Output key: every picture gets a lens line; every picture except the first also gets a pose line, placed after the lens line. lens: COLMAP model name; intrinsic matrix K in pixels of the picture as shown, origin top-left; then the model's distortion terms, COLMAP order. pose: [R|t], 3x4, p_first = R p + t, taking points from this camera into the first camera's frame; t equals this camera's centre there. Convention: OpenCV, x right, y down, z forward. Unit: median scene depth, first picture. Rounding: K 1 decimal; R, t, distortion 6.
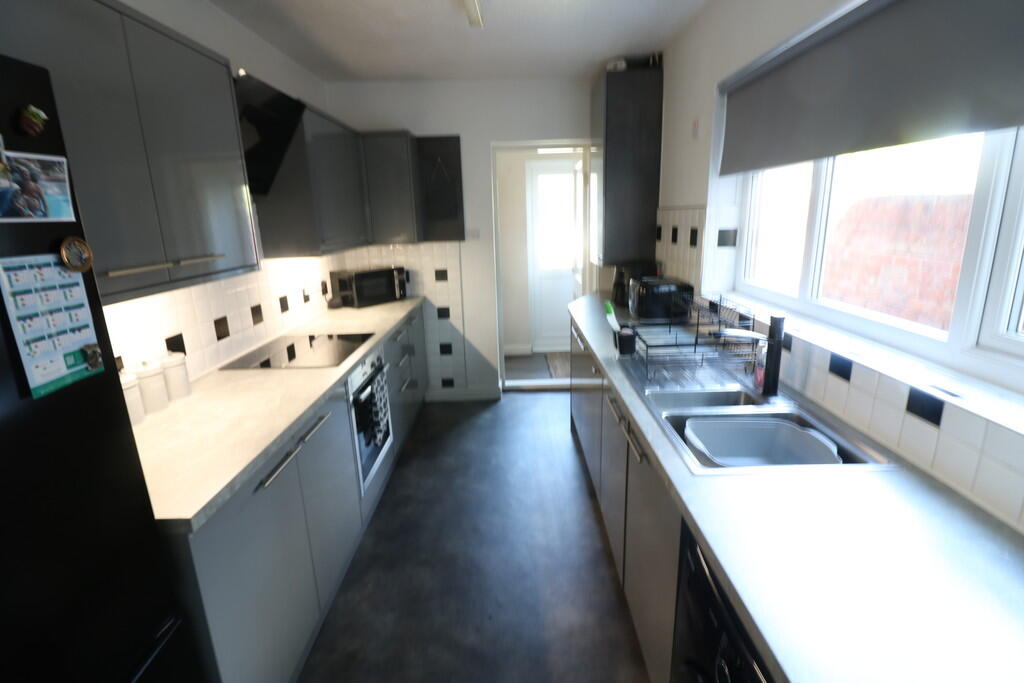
lens RADIAL K [[476.0, 0, 515.7], [0, 476.0, 334.1], [0, 0, 1]] dist [-0.004658, -0.009923]
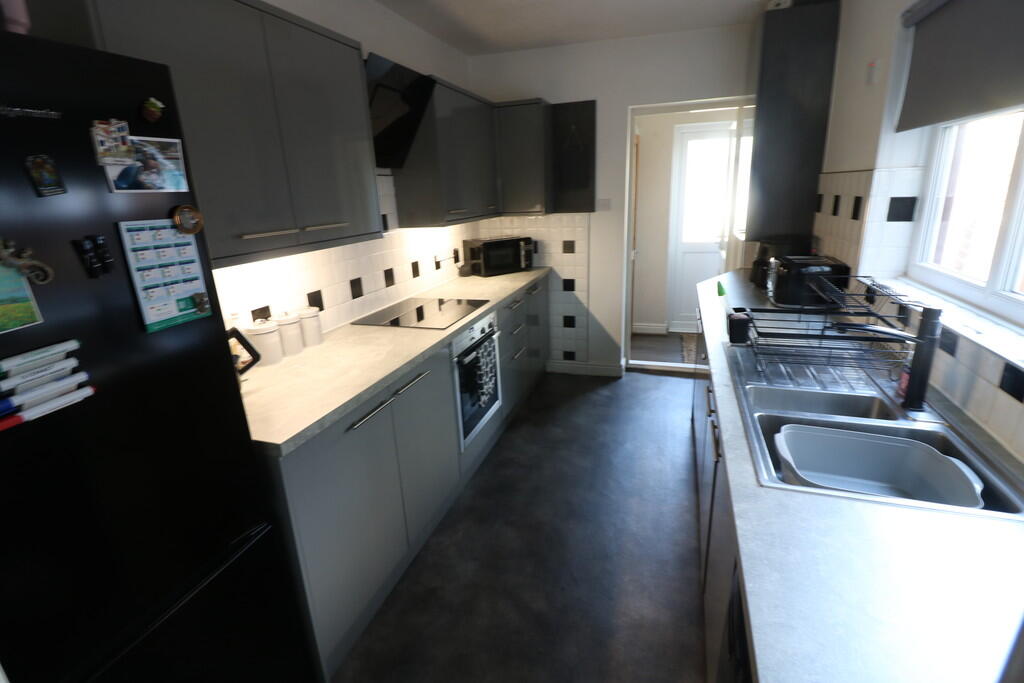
lens RADIAL K [[476.0, 0, 512.5], [0, 476.0, 335.2], [0, 0, 1]] dist [-0.004658, -0.009923]
pose [[0.945087, 0.084027, -0.315831, 0.103223], [-0.065182, 0.995430, 0.069785, -0.003382], [0.320251, -0.045366, 0.946246, 0.029391]]
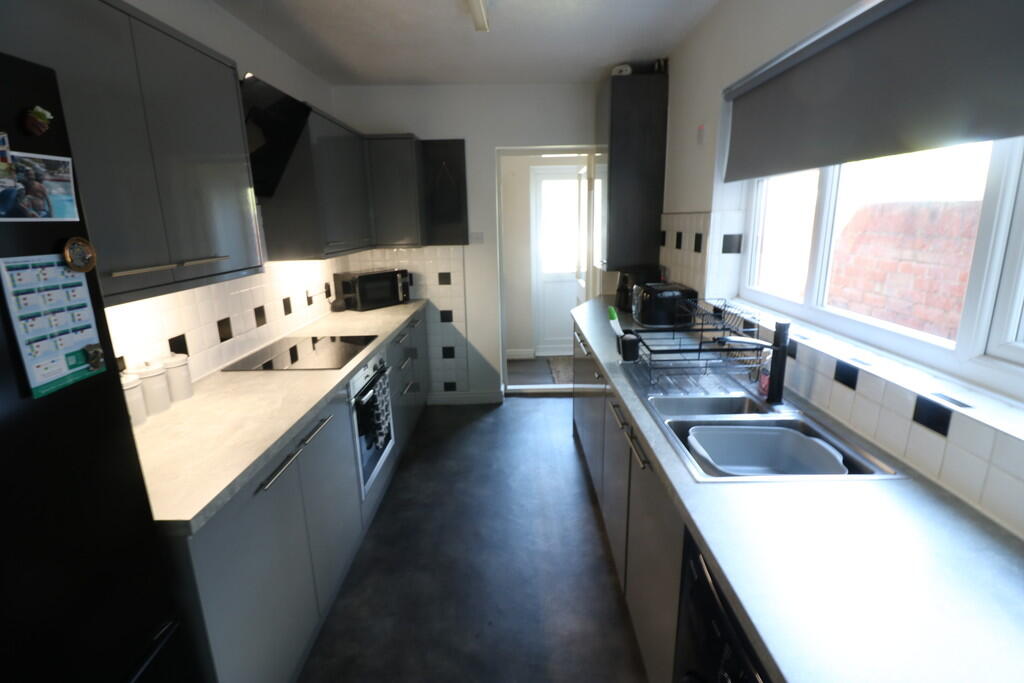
lens RADIAL K [[476.0, 0, 514.8], [0, 476.0, 334.0], [0, 0, 1]] dist [-0.004658, -0.009923]
pose [[0.999921, 0.009899, -0.007701, -0.000013], [-0.009963, 0.999916, -0.008241, -0.000617], [0.007619, 0.008317, 0.999936, 0.003028]]
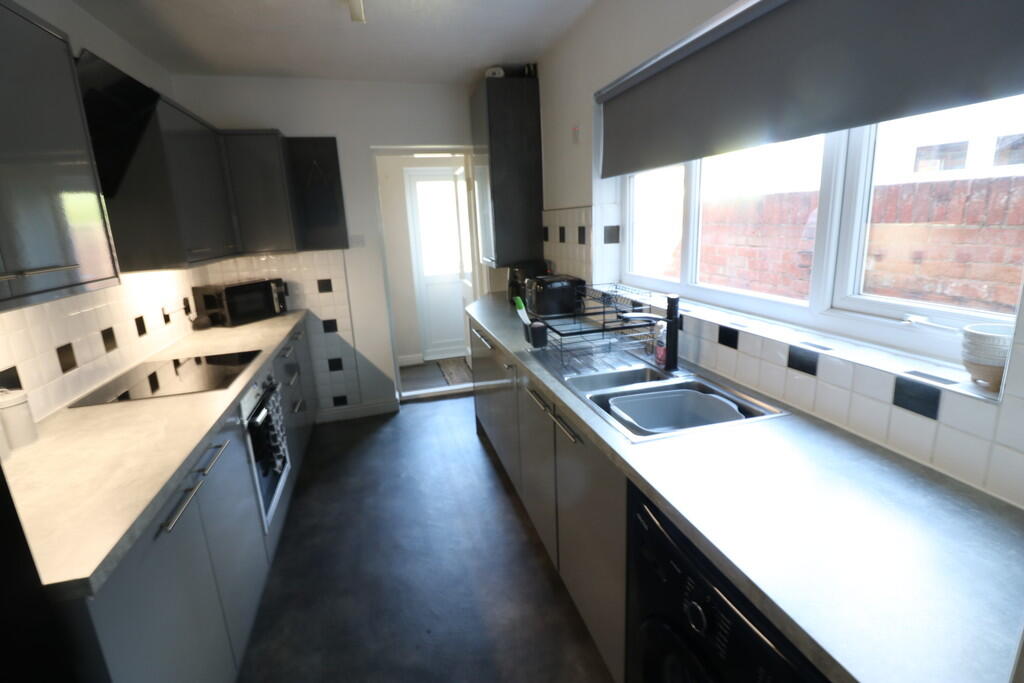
lens RADIAL K [[476.0, 0, 516.2], [0, 476.0, 333.6], [0, 0, 1]] dist [-0.004658, -0.009923]
pose [[0.963213, -0.078028, 0.257162, -0.070788], [0.083632, 0.996437, -0.010907, 0.019310], [-0.255395, 0.032013, 0.966307, 0.009501]]
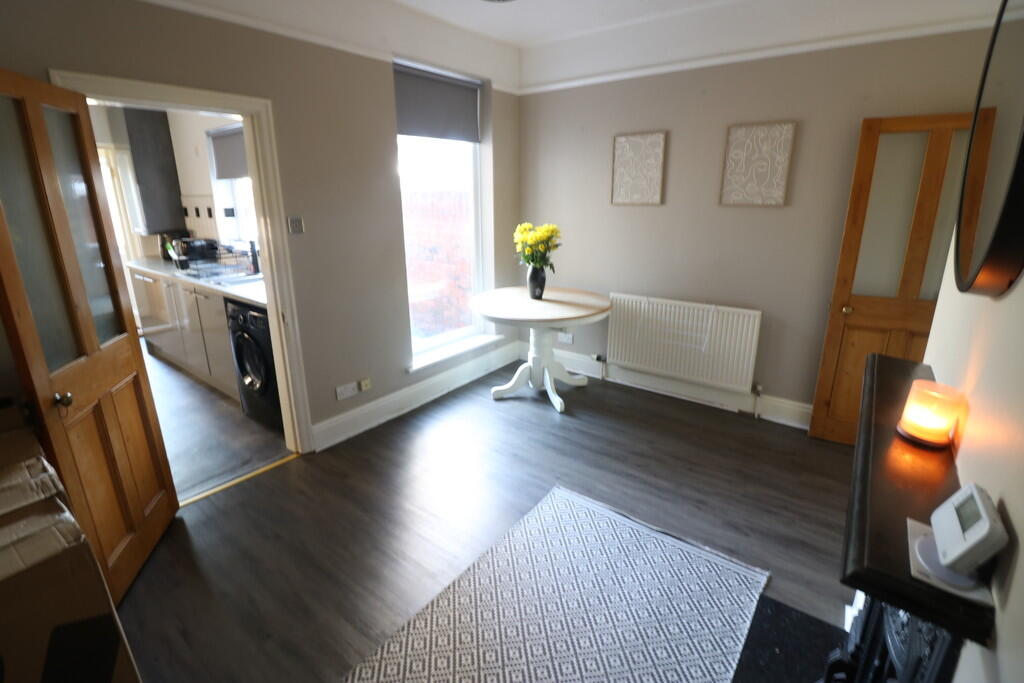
lens RADIAL K [[476.0, 0, 510.7], [0, 476.0, 341.0], [0, 0, 1]] dist [-0.004658, -0.009923]
pose [[0.627083, -0.195107, 0.754122, -0.408156], [0.170602, 0.979019, 0.111430, 0.302535], [-0.760041, 0.058779, 0.647212, -1.136786]]
